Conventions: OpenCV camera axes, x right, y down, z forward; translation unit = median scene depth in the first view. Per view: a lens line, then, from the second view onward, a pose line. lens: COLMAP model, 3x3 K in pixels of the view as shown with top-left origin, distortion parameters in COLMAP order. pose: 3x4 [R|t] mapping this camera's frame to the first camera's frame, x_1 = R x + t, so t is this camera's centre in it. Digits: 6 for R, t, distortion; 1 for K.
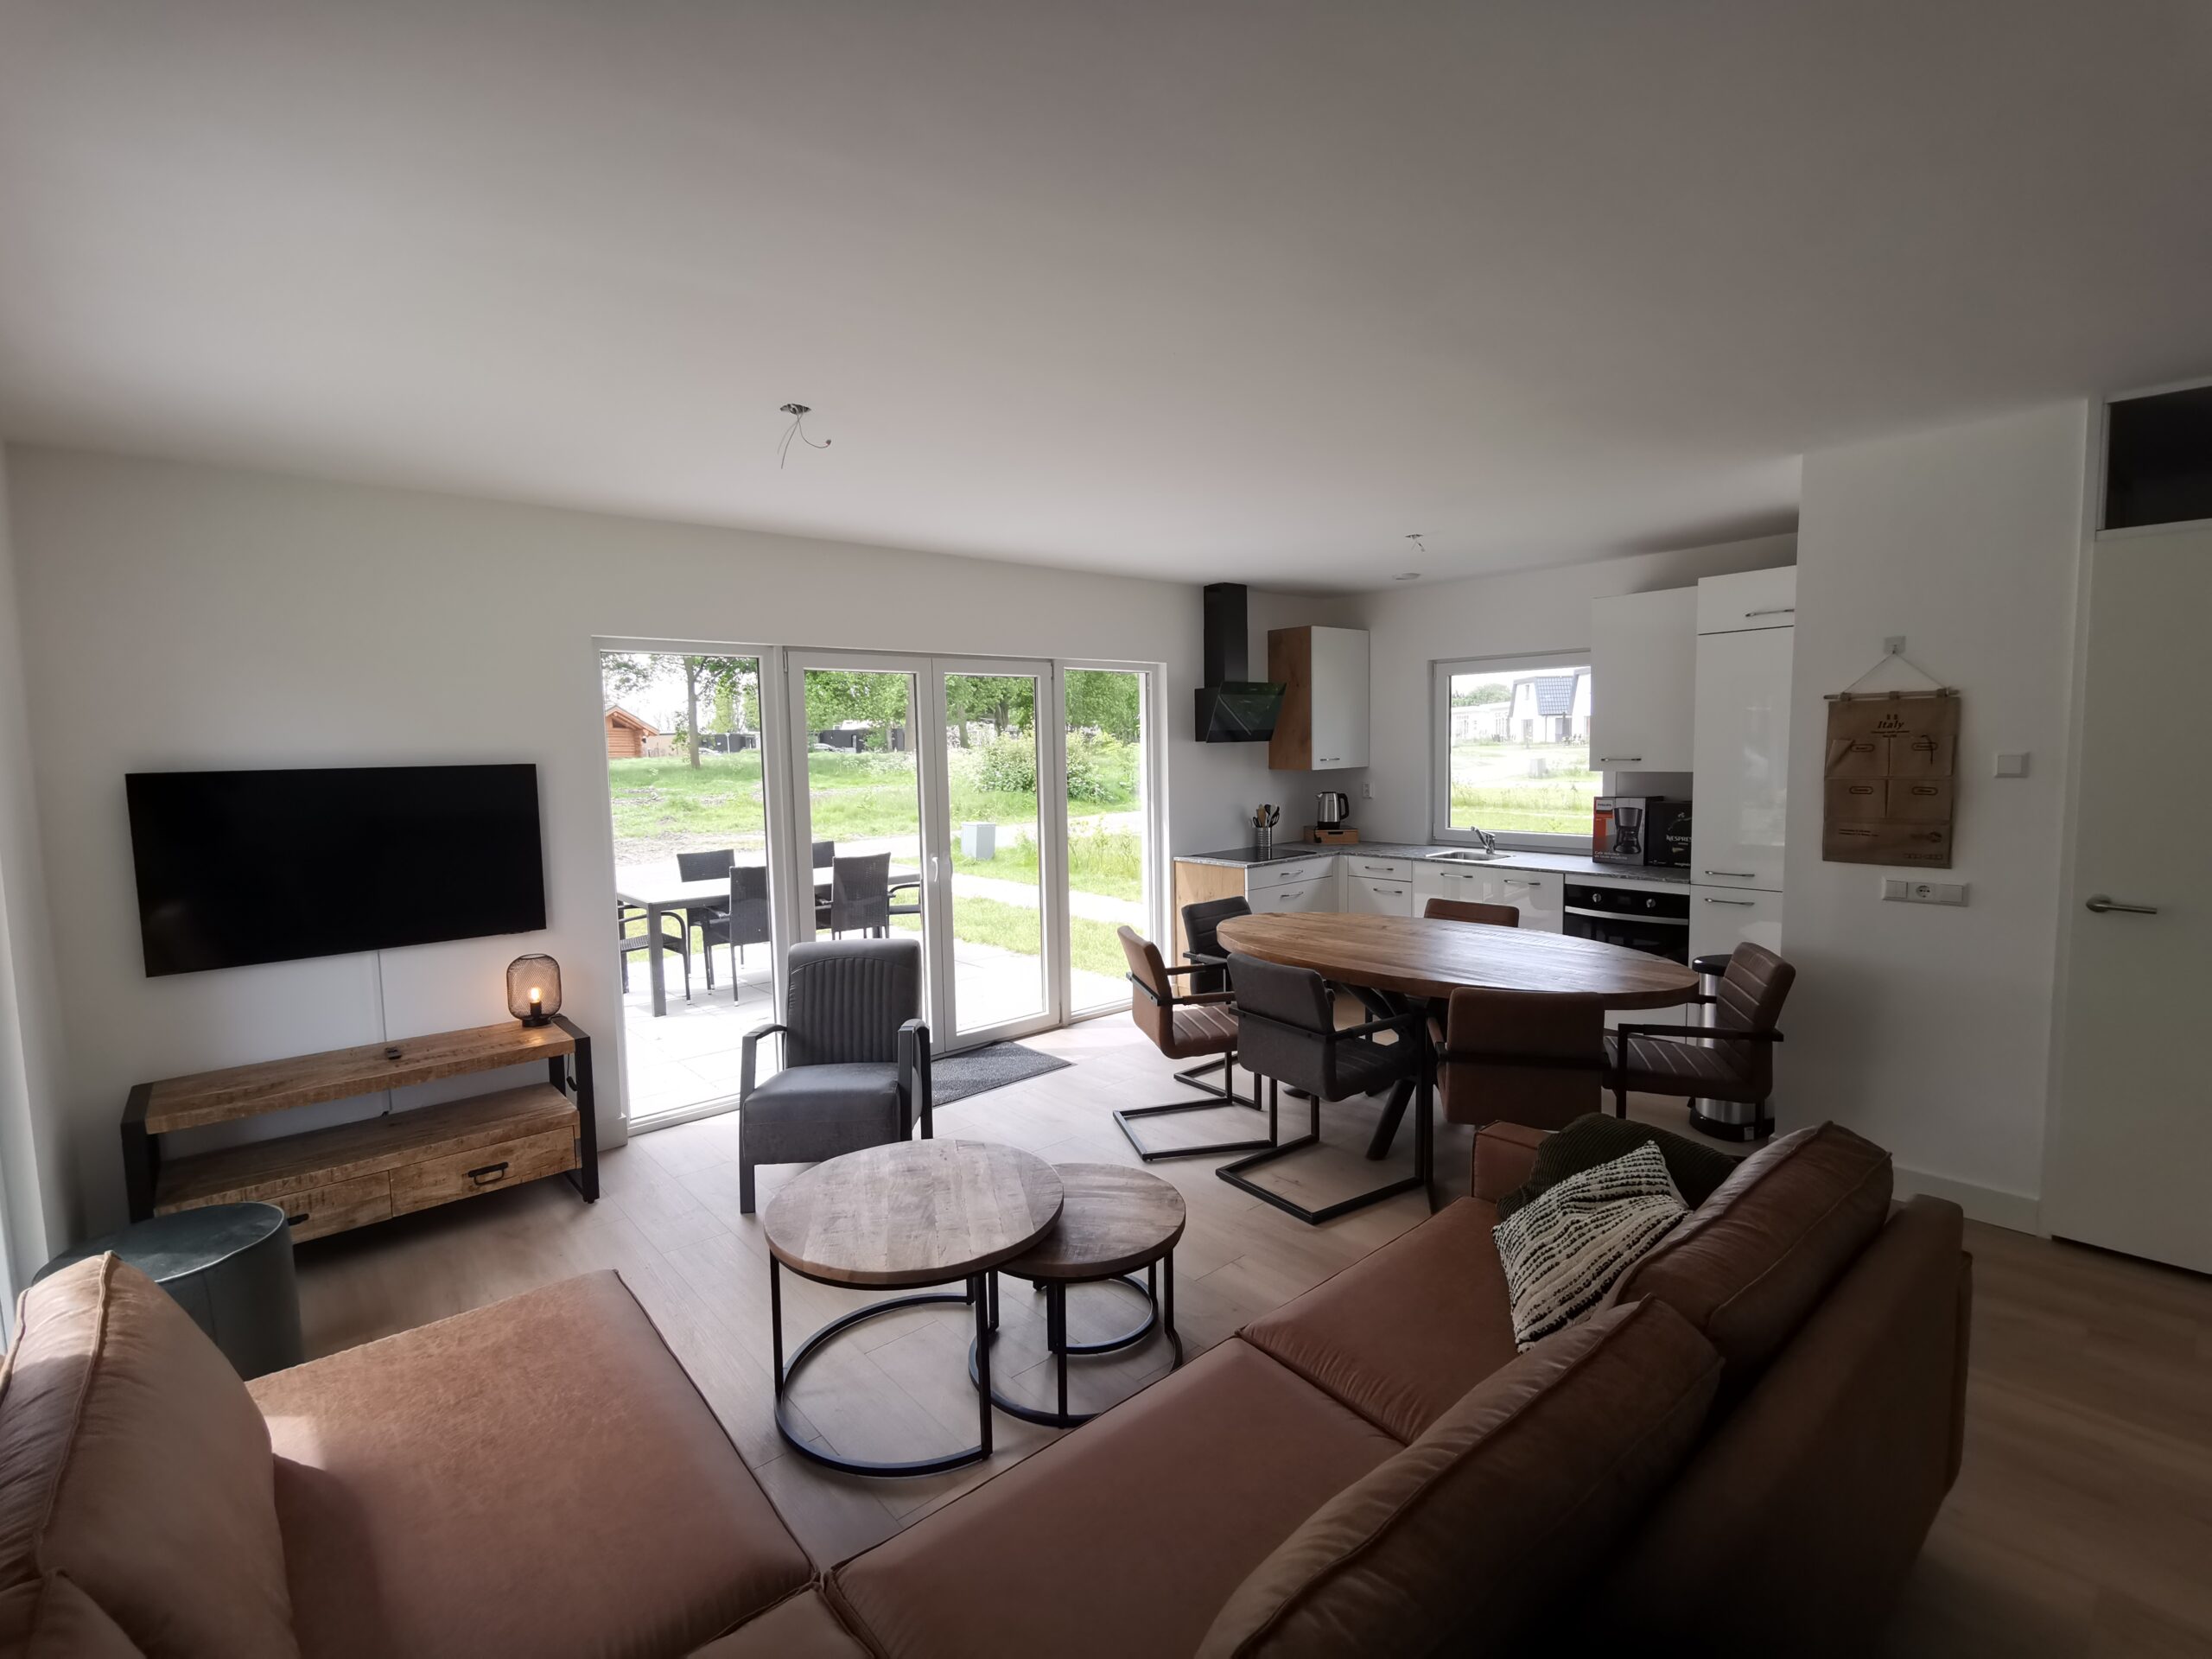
lens RADIAL K [[1019.5, 0, 1106.0], [0, 1019.5, 829.5], [0, 0, 1]] dist [-0.000493, 0.000071]
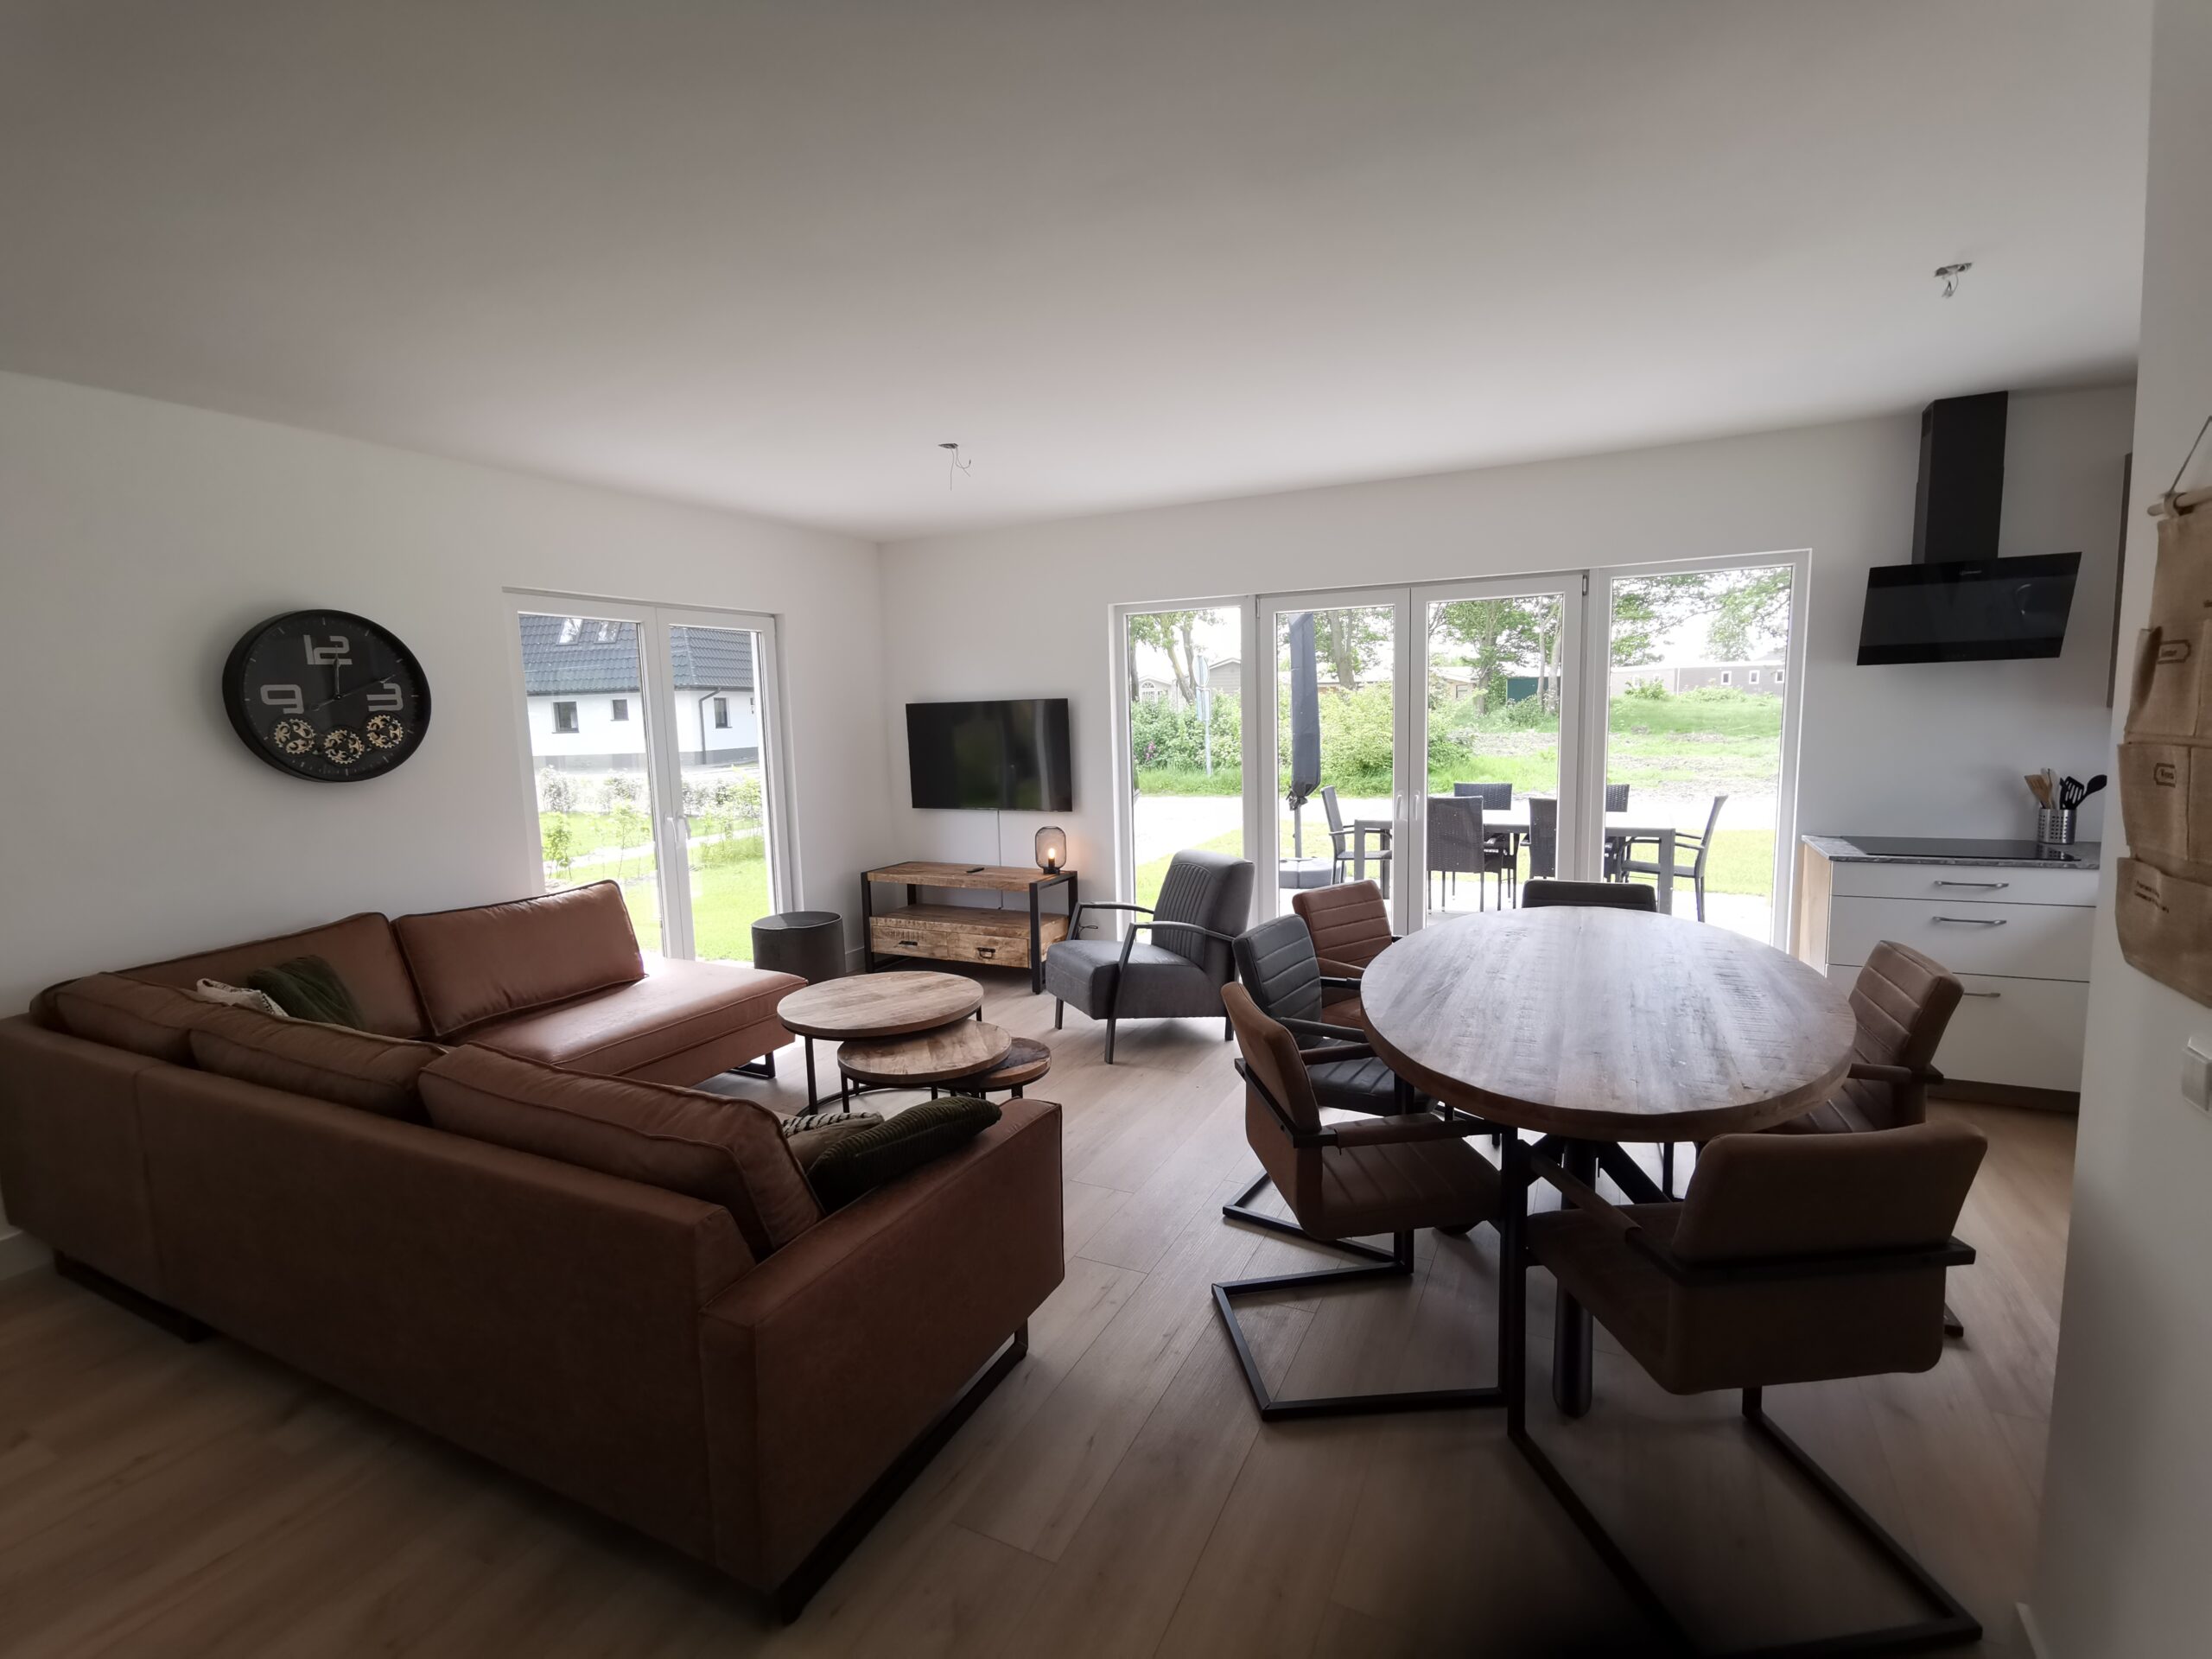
lens RADIAL K [[1019.5, 0, 1106.0], [0, 1019.5, 829.5], [0, 0, 1]] dist [-0.000493, 0.000071]
pose [[0.358575, 0.119005, -0.925884, 0.858255], [-0.055145, 0.992809, 0.106250, -0.037506], [0.931871, 0.012959, 0.362559, 0.528732]]
